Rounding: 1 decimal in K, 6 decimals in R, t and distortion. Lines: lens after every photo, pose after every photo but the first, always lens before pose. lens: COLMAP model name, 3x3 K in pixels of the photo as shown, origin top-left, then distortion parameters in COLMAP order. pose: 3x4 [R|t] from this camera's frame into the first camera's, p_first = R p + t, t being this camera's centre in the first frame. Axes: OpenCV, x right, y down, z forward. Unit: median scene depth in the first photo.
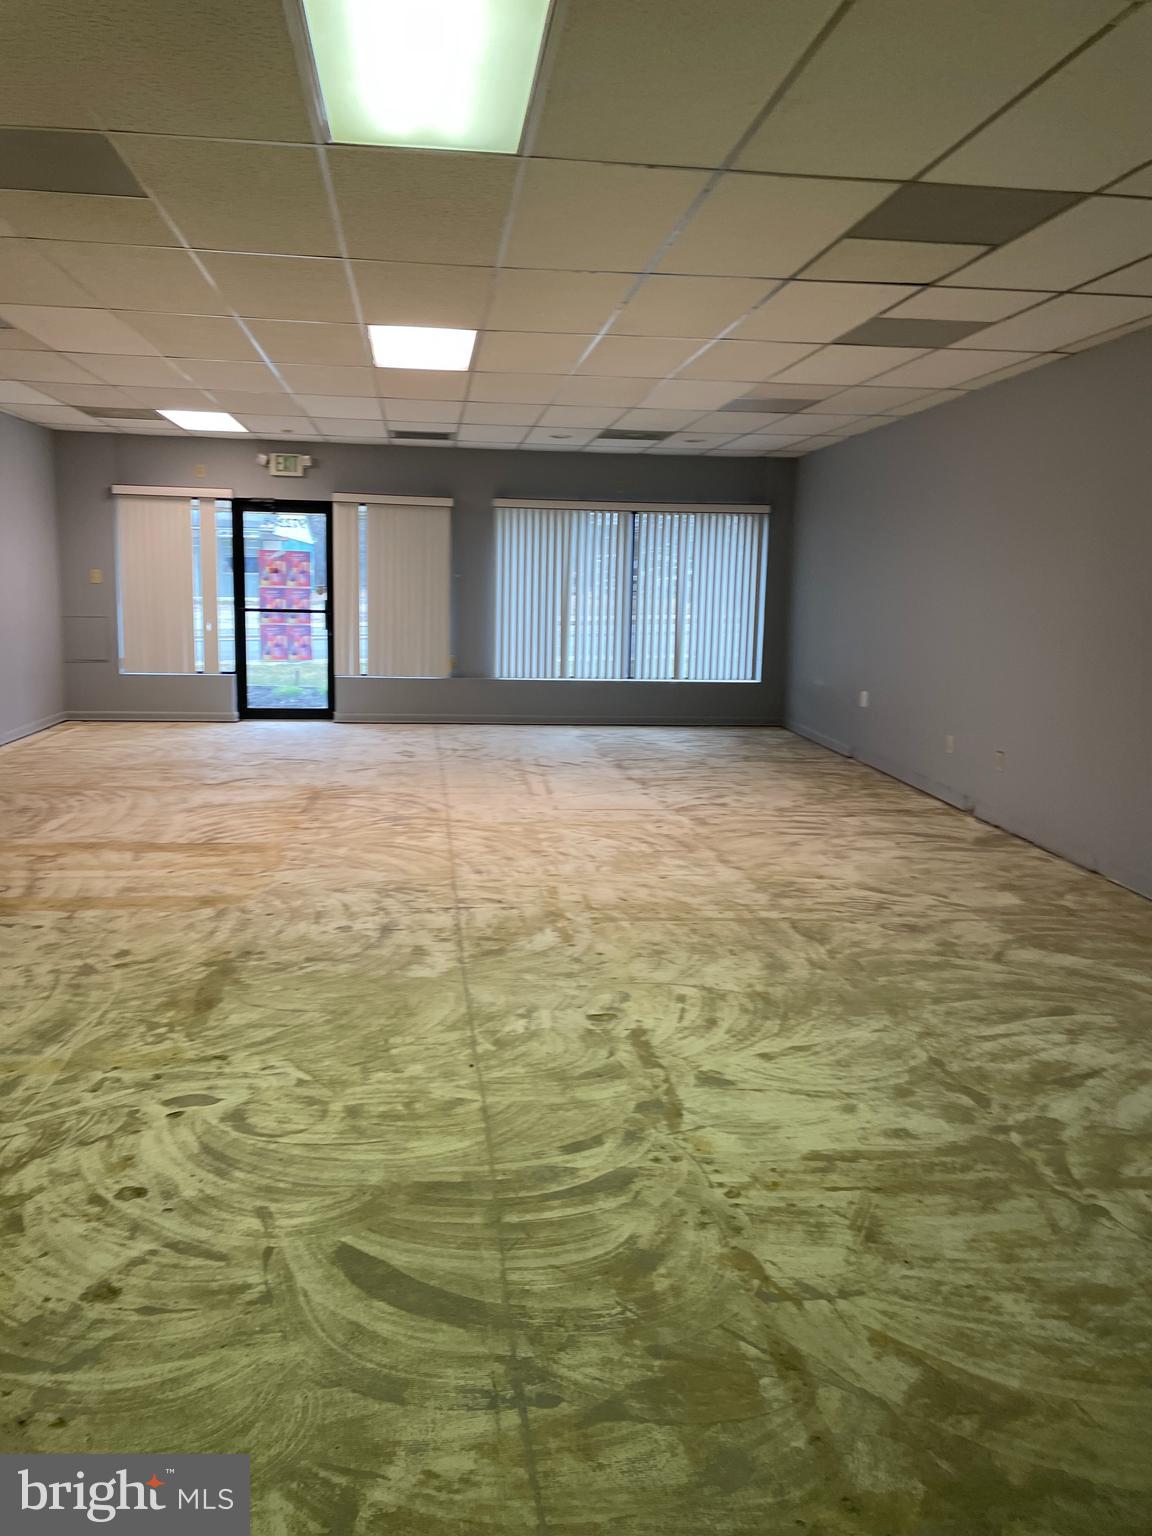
lens RADIAL K [[1176.7, 0, 548.1], [0, 1176.7, 736.7], [0, 0, 1]] dist [0.081481, -0.103948]
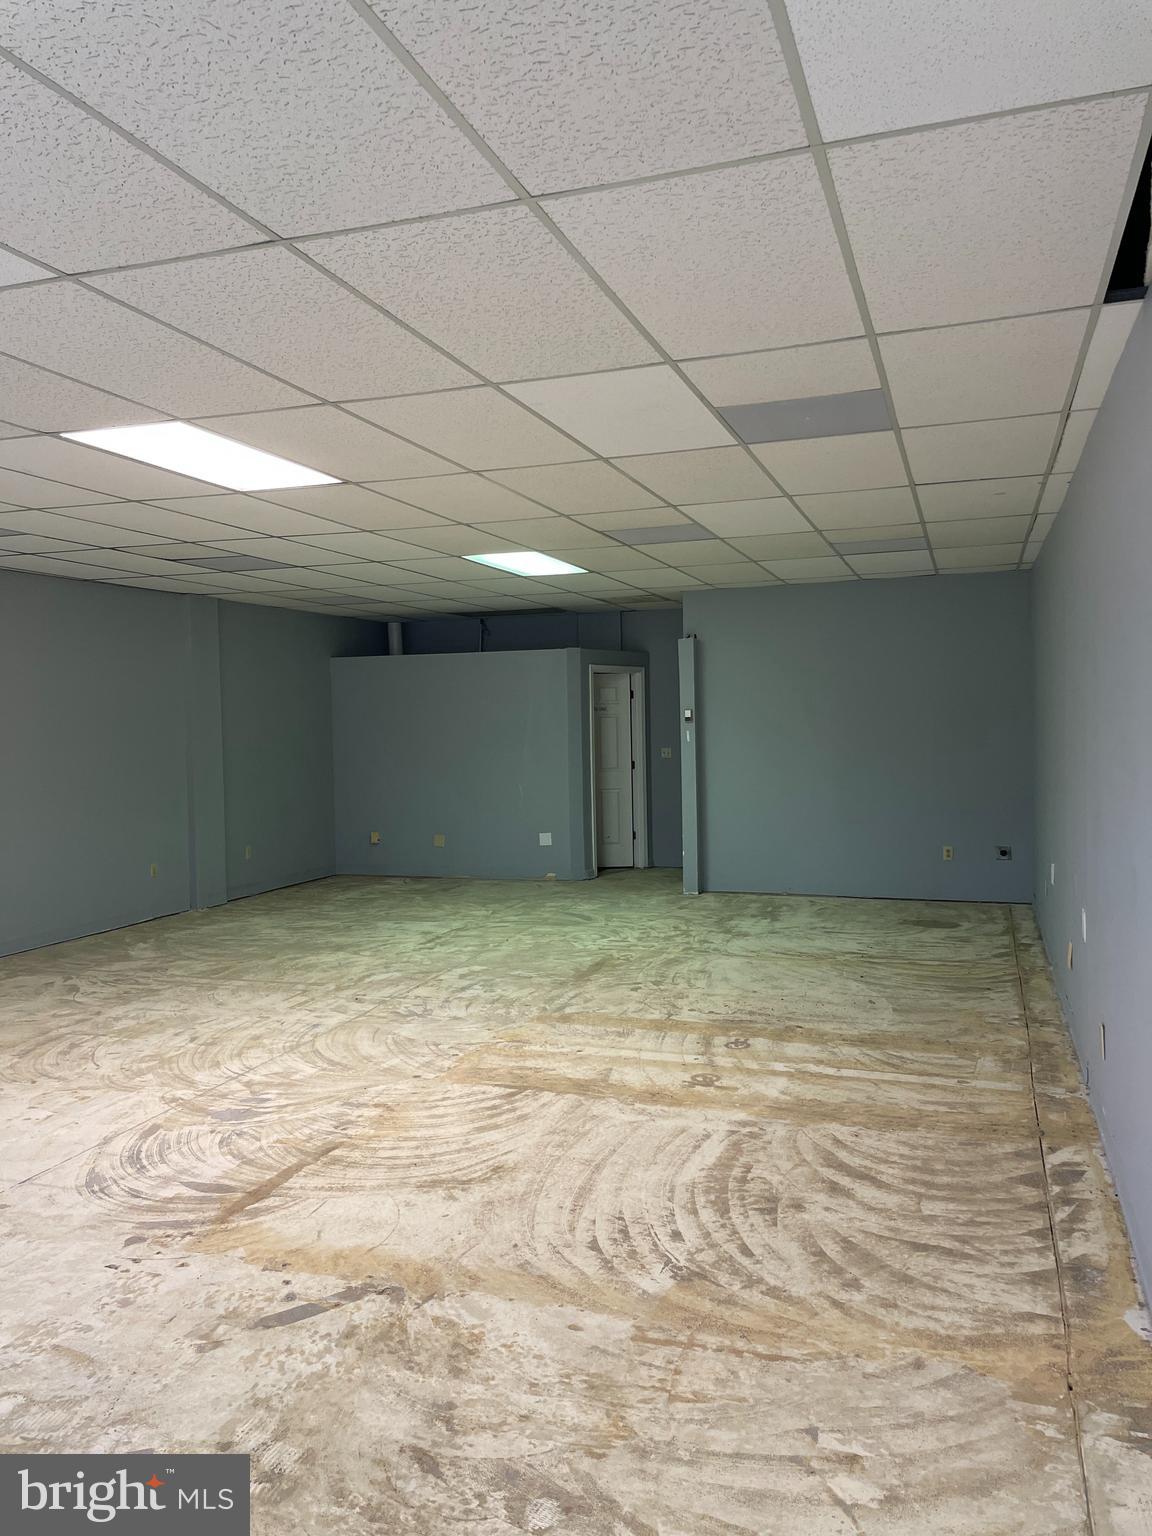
lens RADIAL K [[1176.7, 0, 561.3], [0, 1176.7, 765.9], [0, 0, 1]] dist [0.081481, -0.103948]
pose [[-0.902900, -0.021326, 0.429322, -0.916466], [0.057677, 0.983726, 0.170166, -0.364680], [-0.425964, 0.178405, -0.886976, 2.333870]]
